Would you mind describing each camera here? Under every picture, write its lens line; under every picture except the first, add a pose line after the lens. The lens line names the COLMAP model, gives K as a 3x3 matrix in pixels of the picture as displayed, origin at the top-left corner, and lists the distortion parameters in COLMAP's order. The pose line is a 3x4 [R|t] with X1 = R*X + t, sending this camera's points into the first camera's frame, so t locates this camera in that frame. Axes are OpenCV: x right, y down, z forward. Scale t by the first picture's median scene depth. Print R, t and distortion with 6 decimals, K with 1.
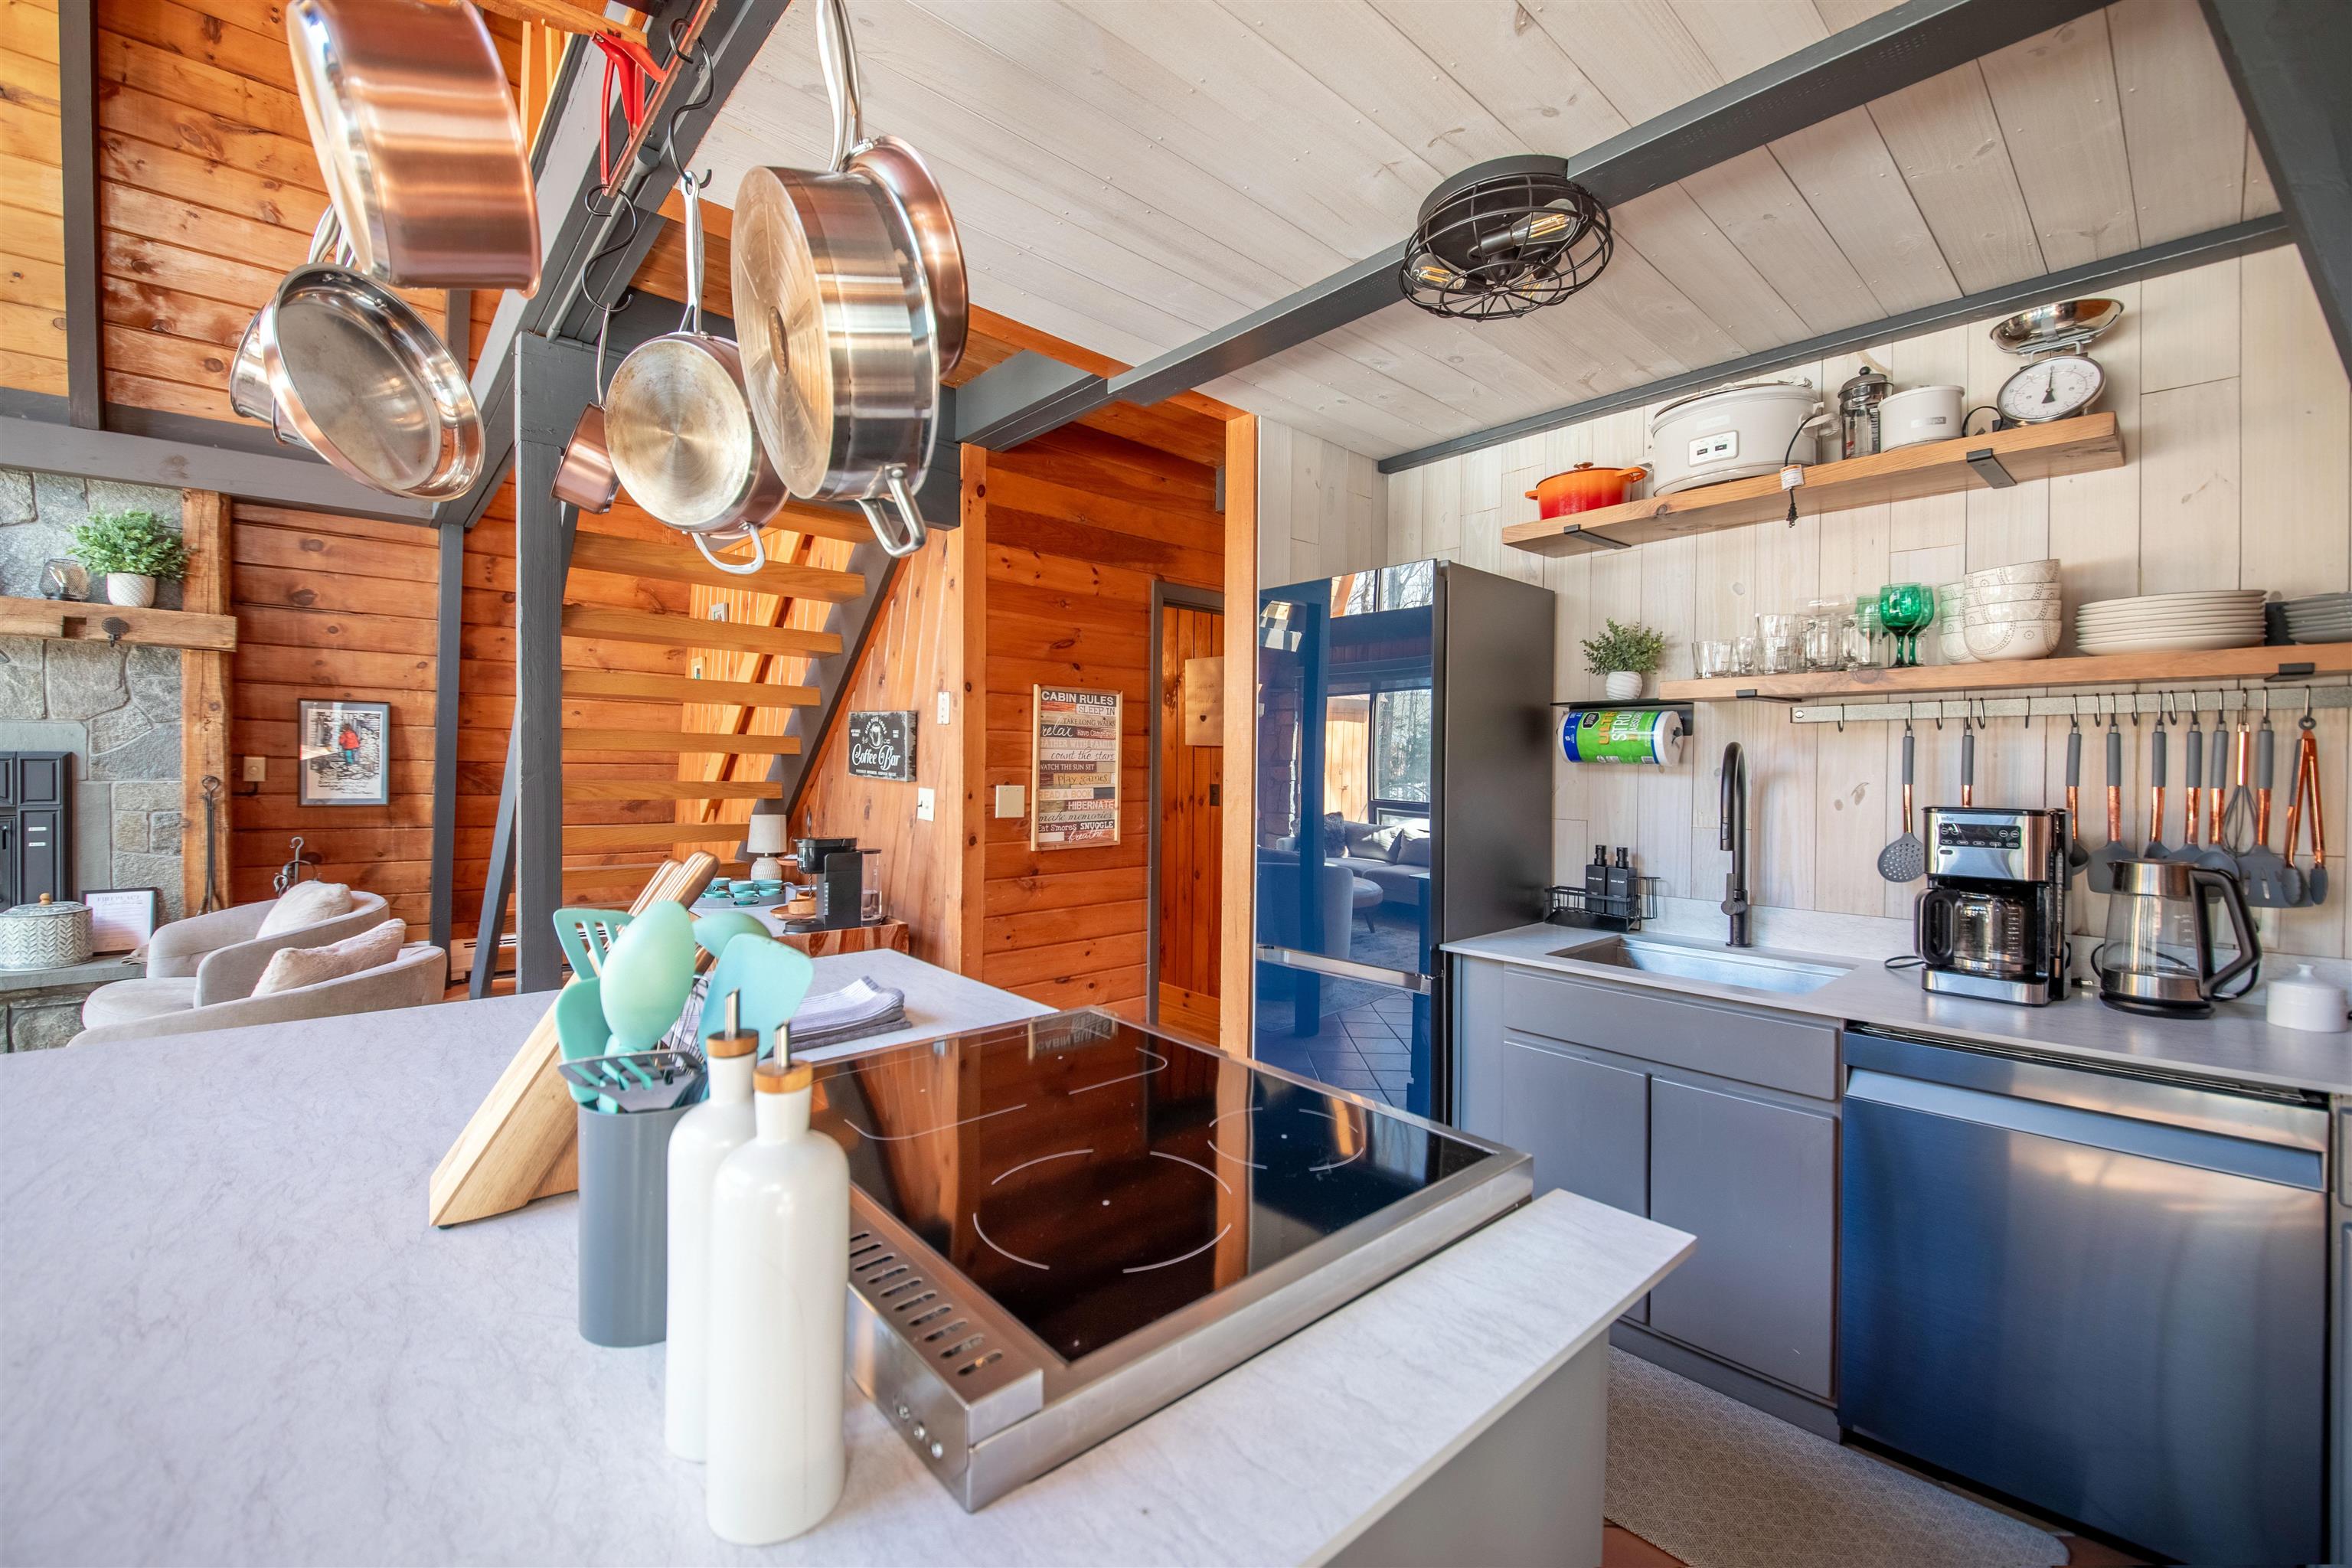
lens RADIAL K [[918.2, 0, 1156.5], [0, 918.2, 773.3], [0, 0, 1]] dist [-0.006439, -0.007546]
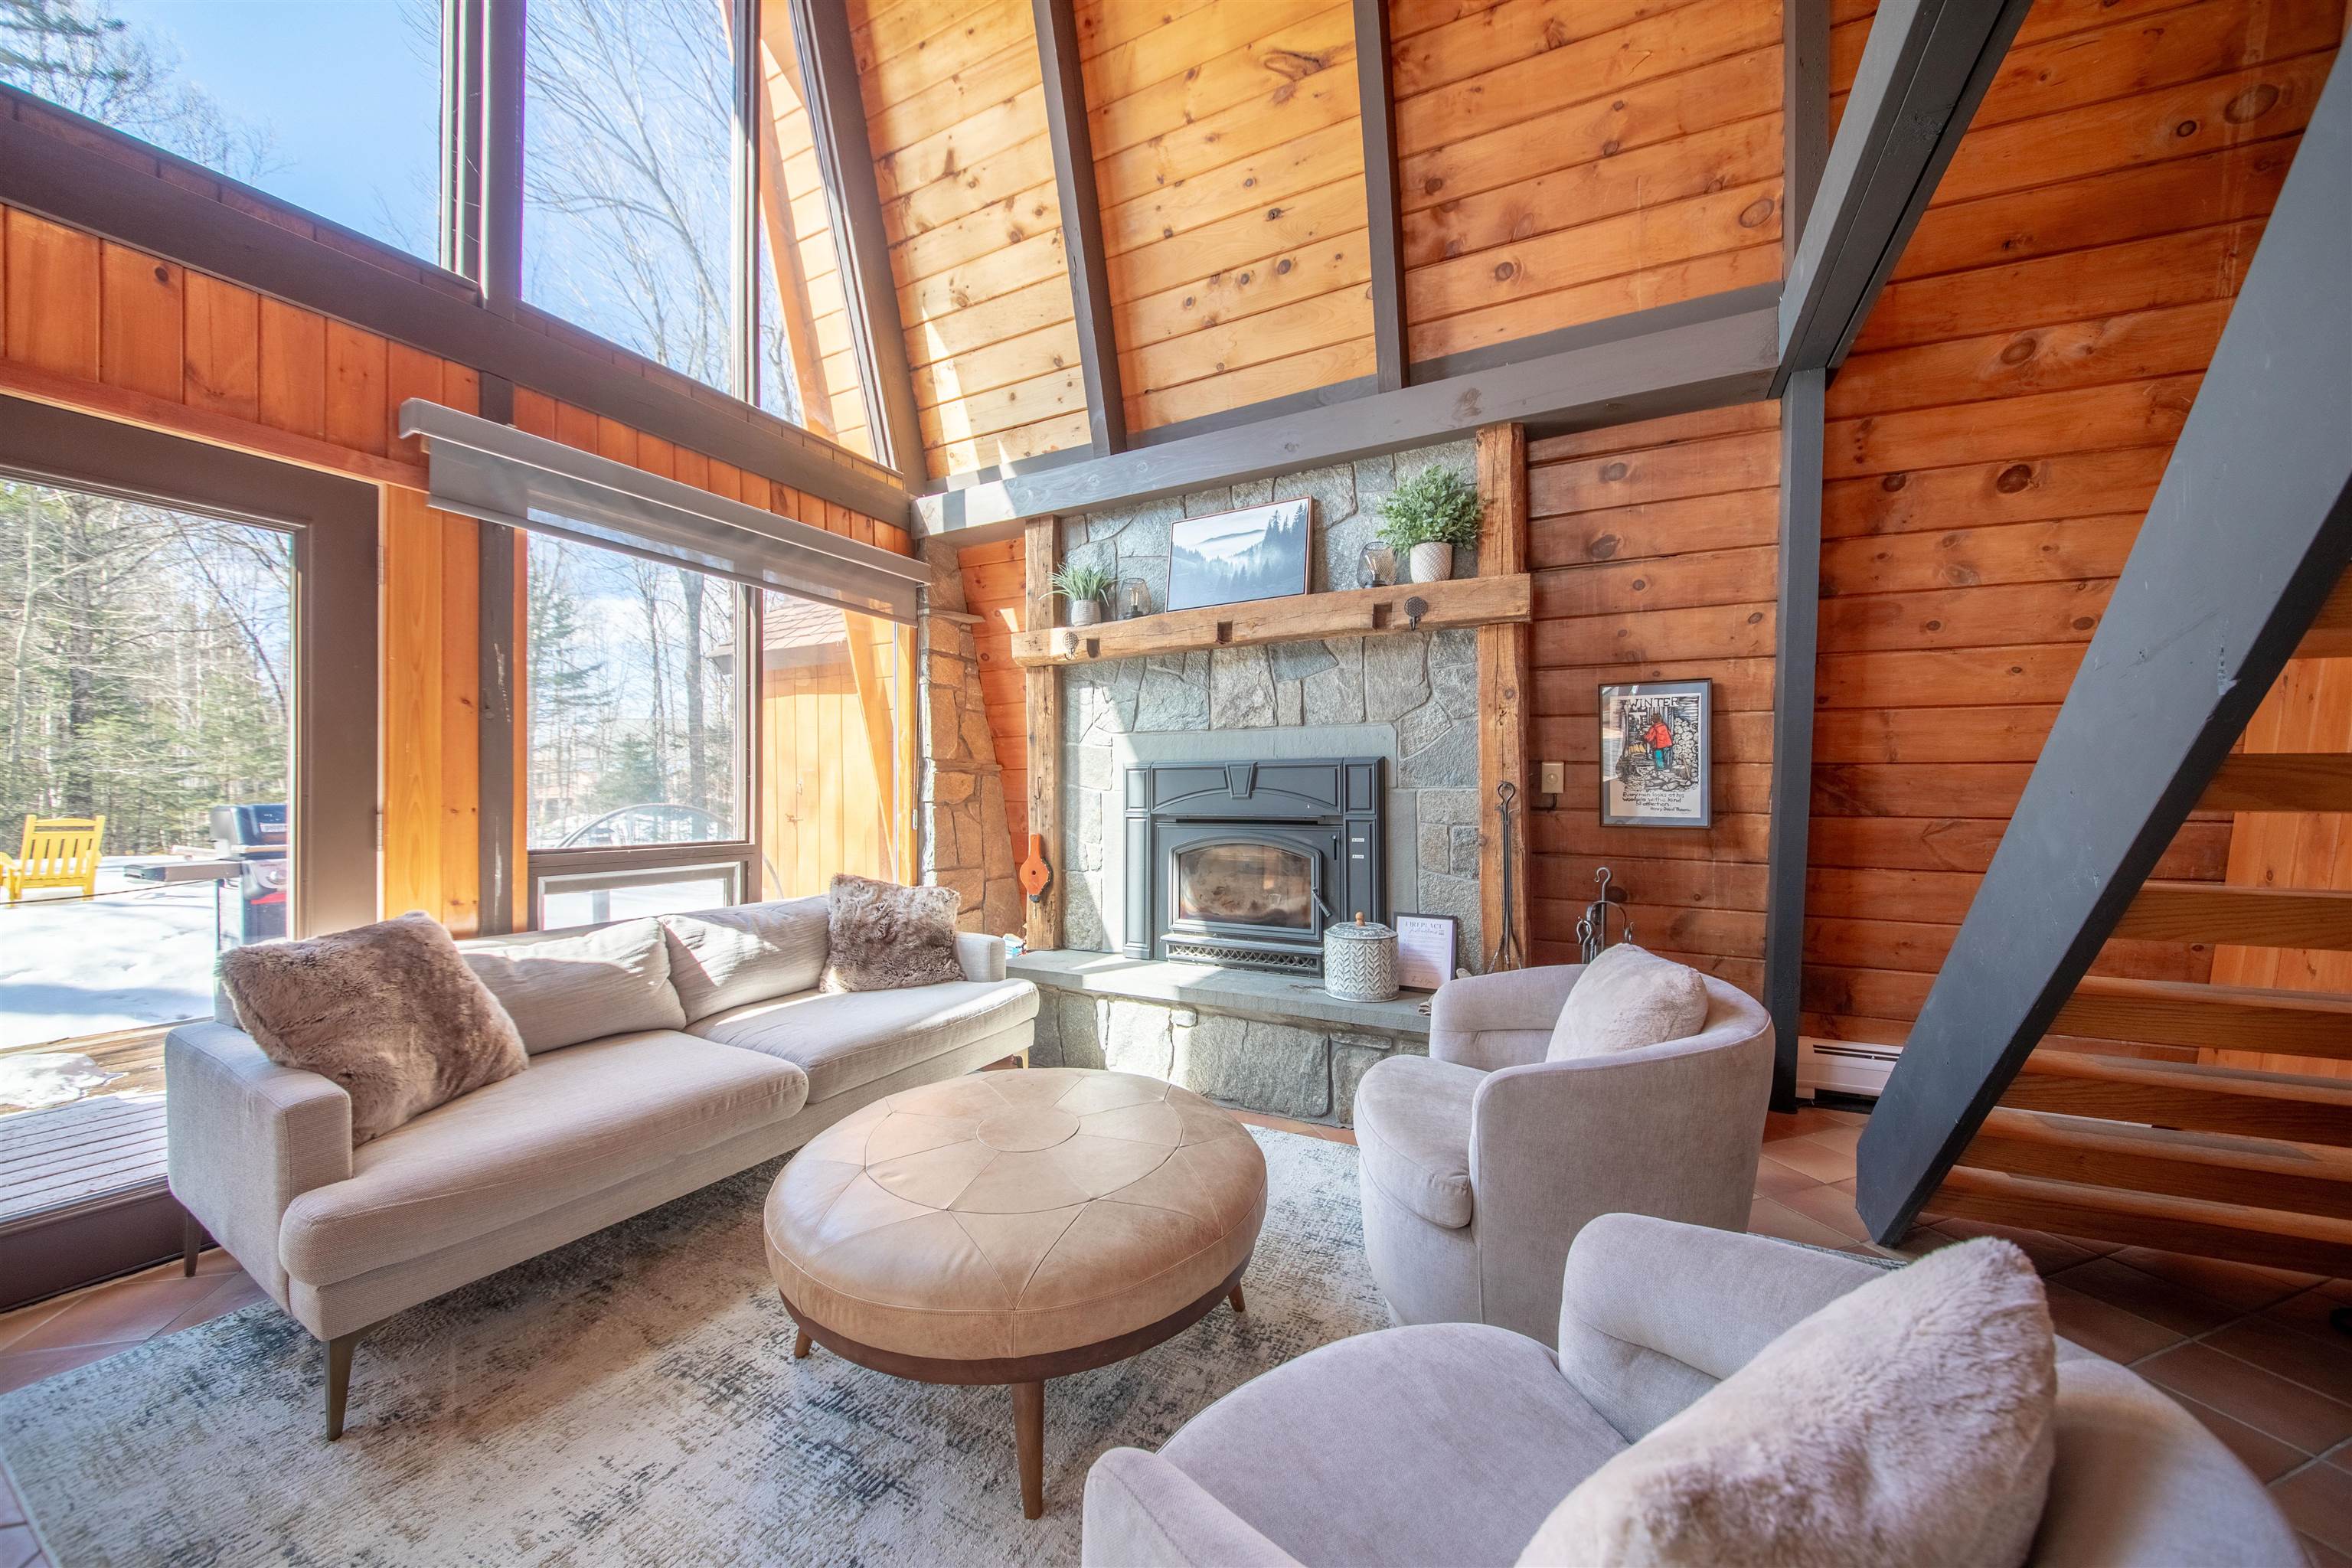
lens RADIAL K [[832.3, 0, 1186.8], [0, 832.3, 786.5], [0, 0, 1]] dist [-0.004764, -0.004374]
pose [[0.342204, -0.021153, -0.939387, -0.471164], [-0.011110, 0.999586, -0.026556, 0.029532], [0.939560, 0.019524, 0.341827, 0.502072]]
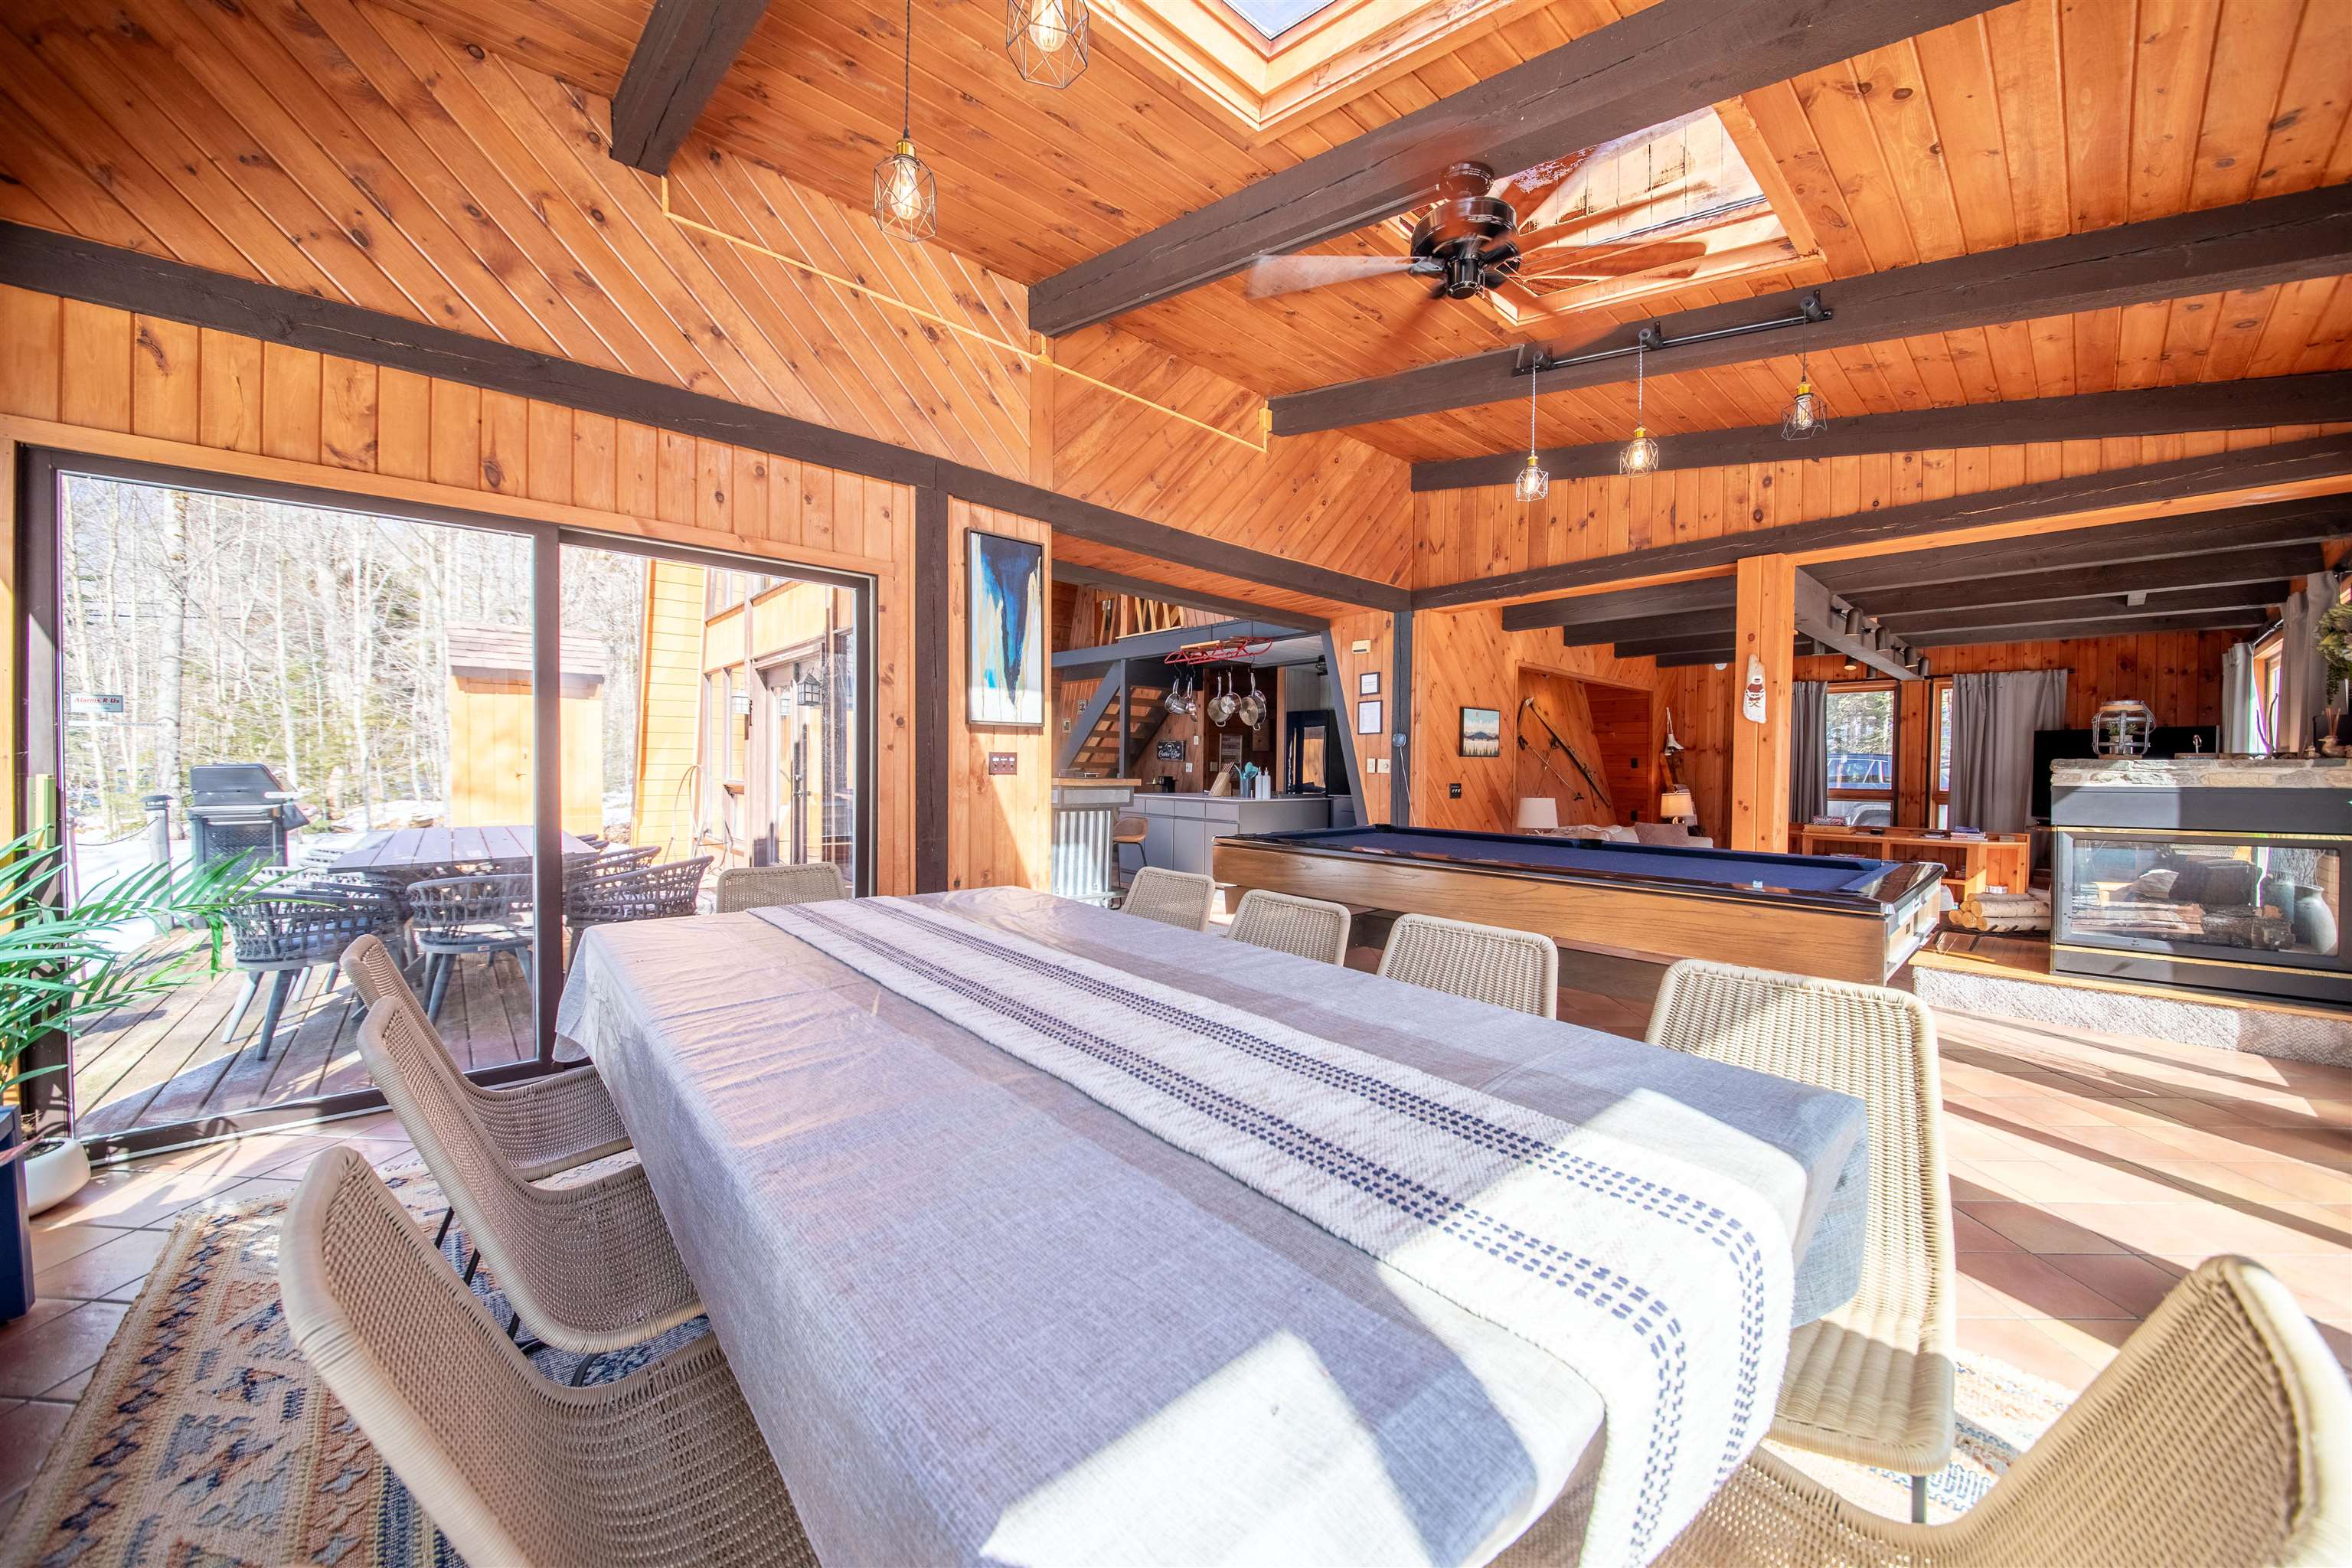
lens RADIAL K [[832.3, 0, 1184.4], [0, 832.3, 786.6], [0, 0, 1]] dist [-0.004764, -0.004374]
pose [[0.999683, -0.003126, 0.024990, -0.290686], [0.002923, 0.999962, 0.008167, 0.071691], [-0.025014, -0.008091, 0.999654, -1.905100]]
